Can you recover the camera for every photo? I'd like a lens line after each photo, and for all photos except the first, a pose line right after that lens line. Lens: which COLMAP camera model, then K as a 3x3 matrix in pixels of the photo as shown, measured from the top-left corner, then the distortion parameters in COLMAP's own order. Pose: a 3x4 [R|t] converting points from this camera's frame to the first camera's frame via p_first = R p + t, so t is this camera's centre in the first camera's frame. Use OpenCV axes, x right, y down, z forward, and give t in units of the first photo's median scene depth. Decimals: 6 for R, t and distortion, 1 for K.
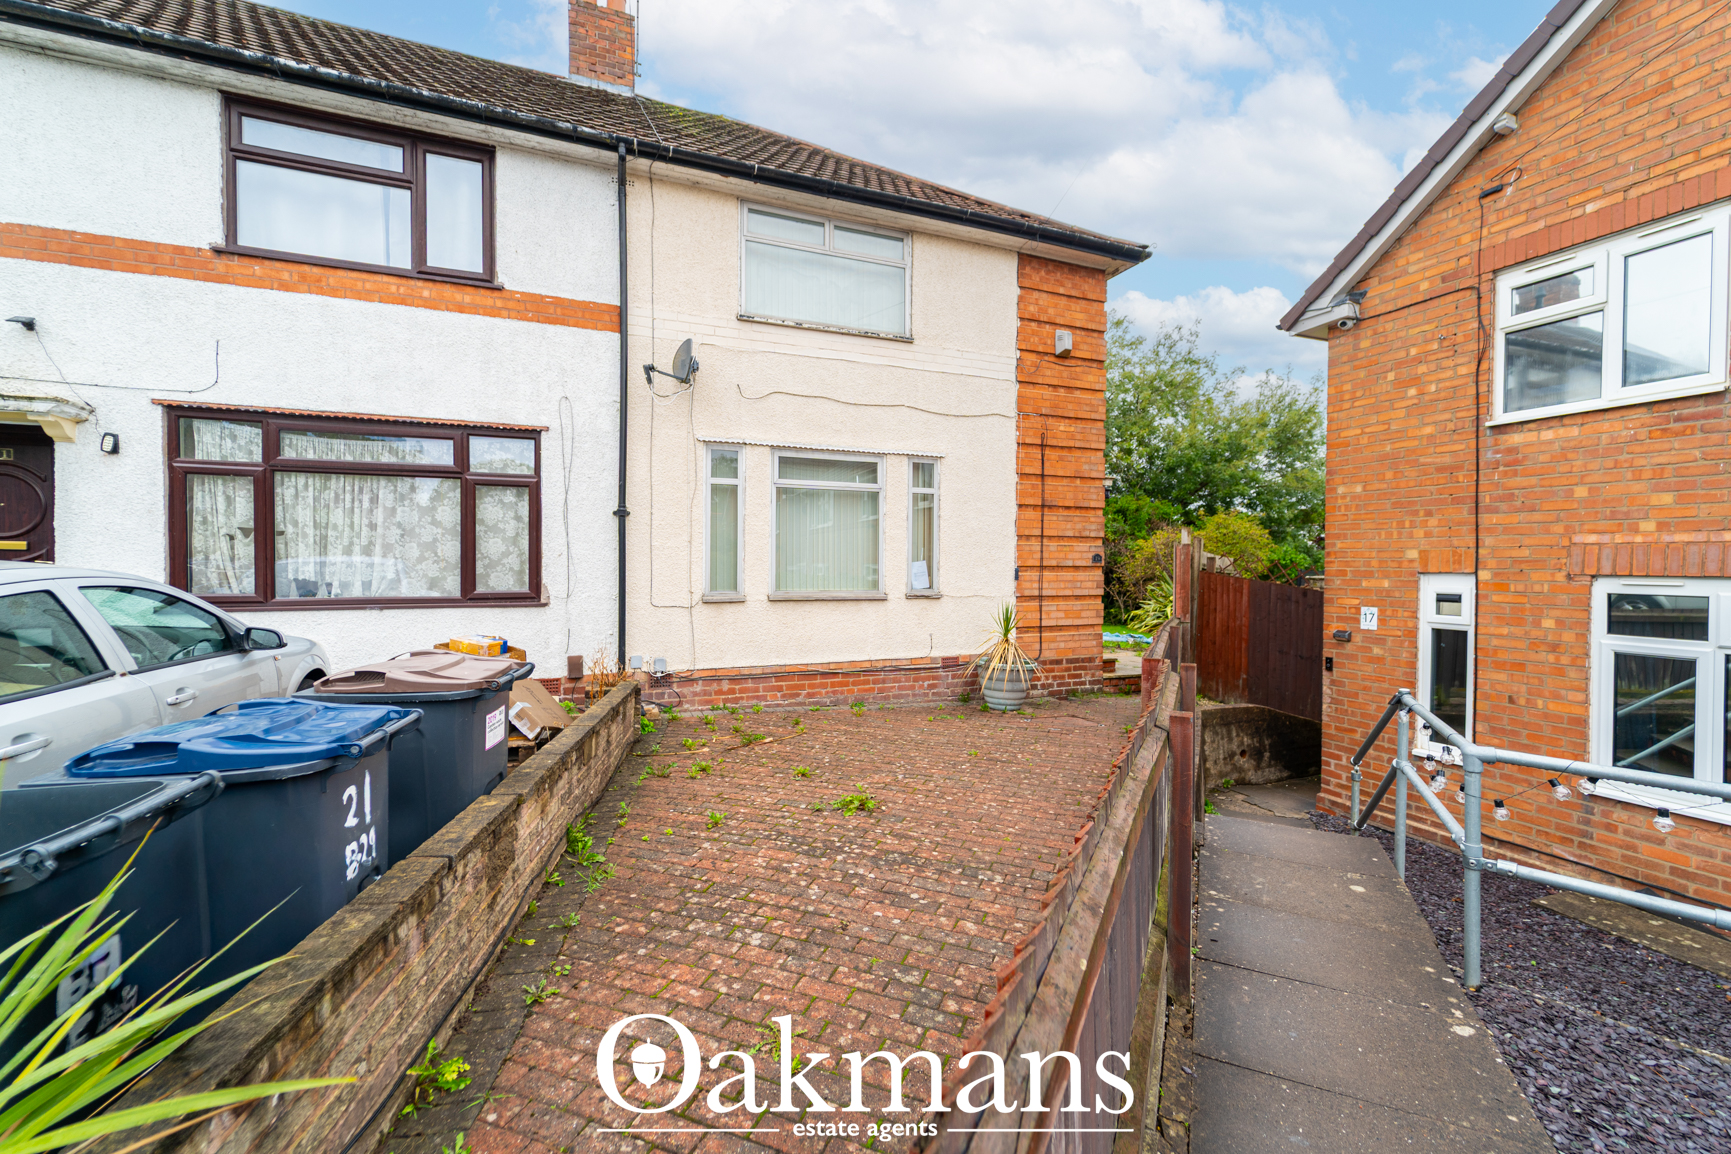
lens RADIAL K [[720.2, 0, 869.4], [0, 720.2, 576.3], [0, 0, 1]] dist [0.001274, -0.001441]
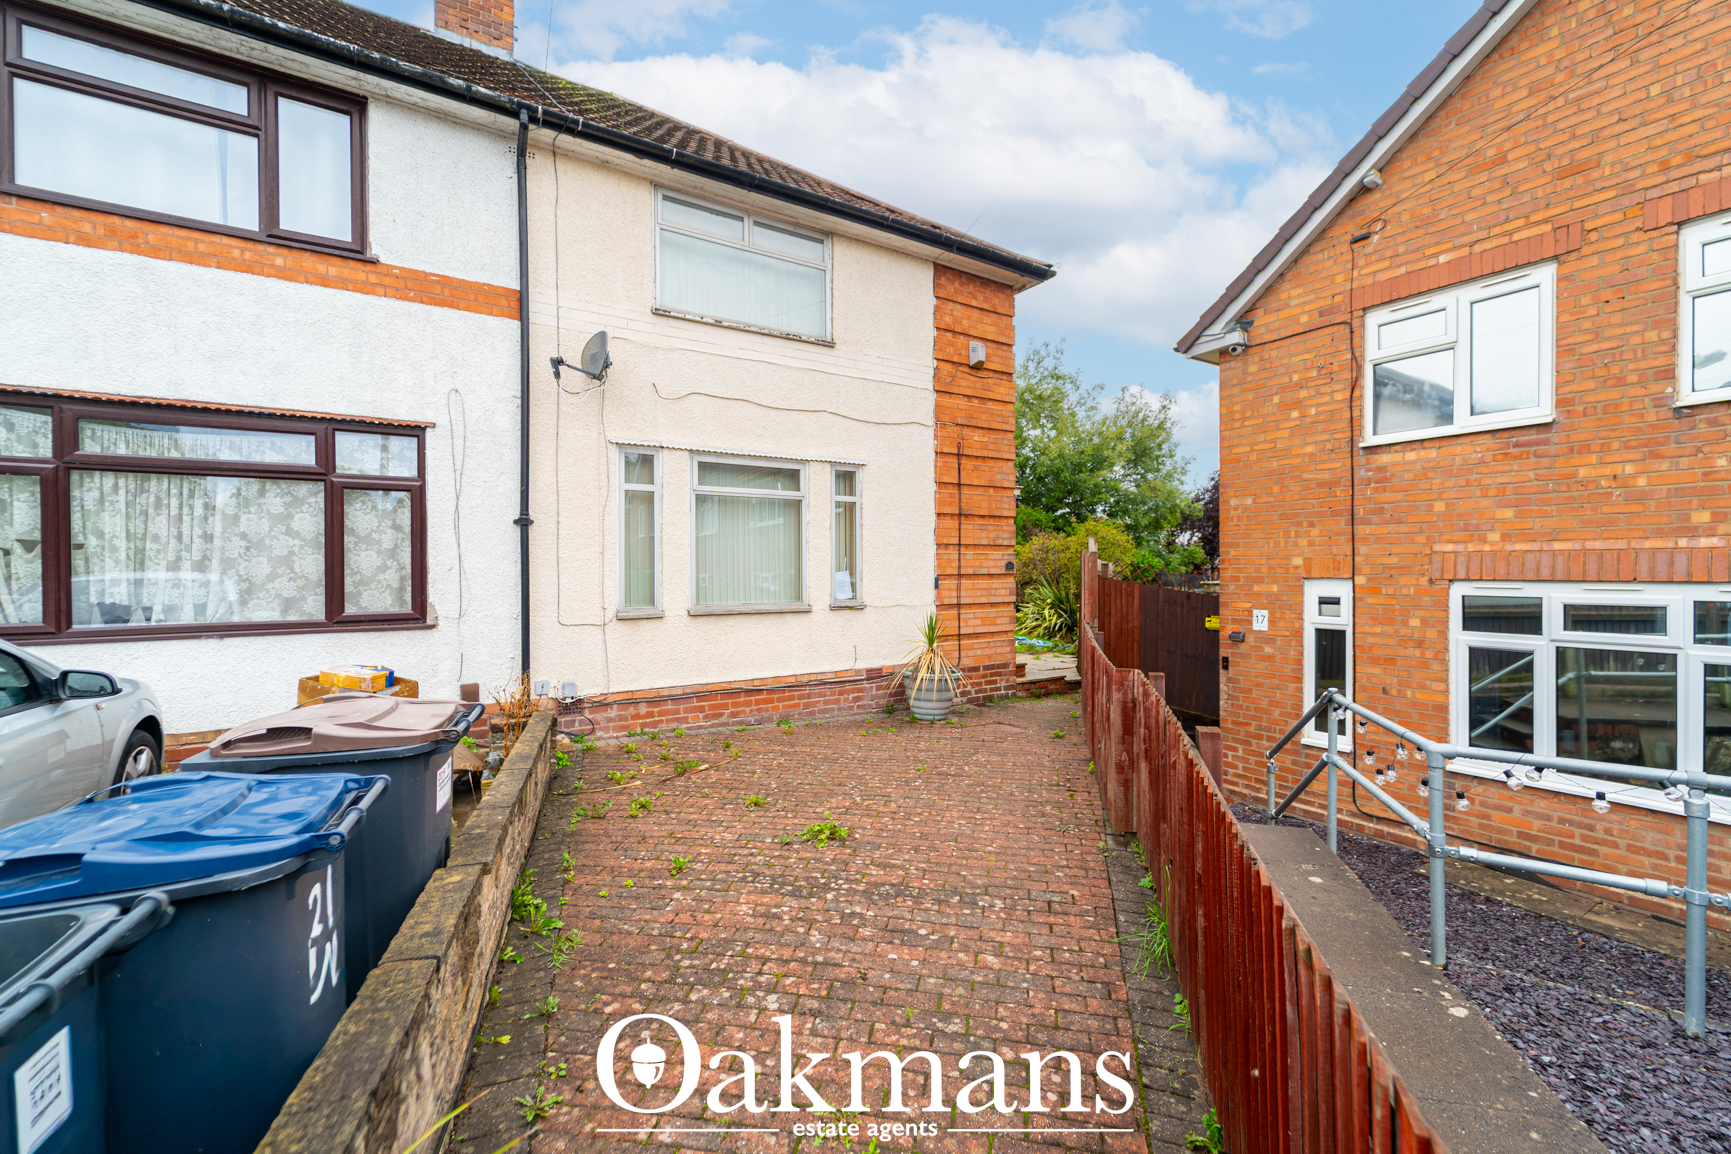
lens RADIAL K [[720.2, 0, 863.2], [0, 720.2, 574.3], [0, 0, 1]] dist [0.001274, -0.001441]
pose [[0.981914, -0.011121, 0.189001, -0.108119], [0.012637, 0.999897, -0.006820, -0.011989], [-0.188906, 0.009085, 0.981953, 0.046253]]
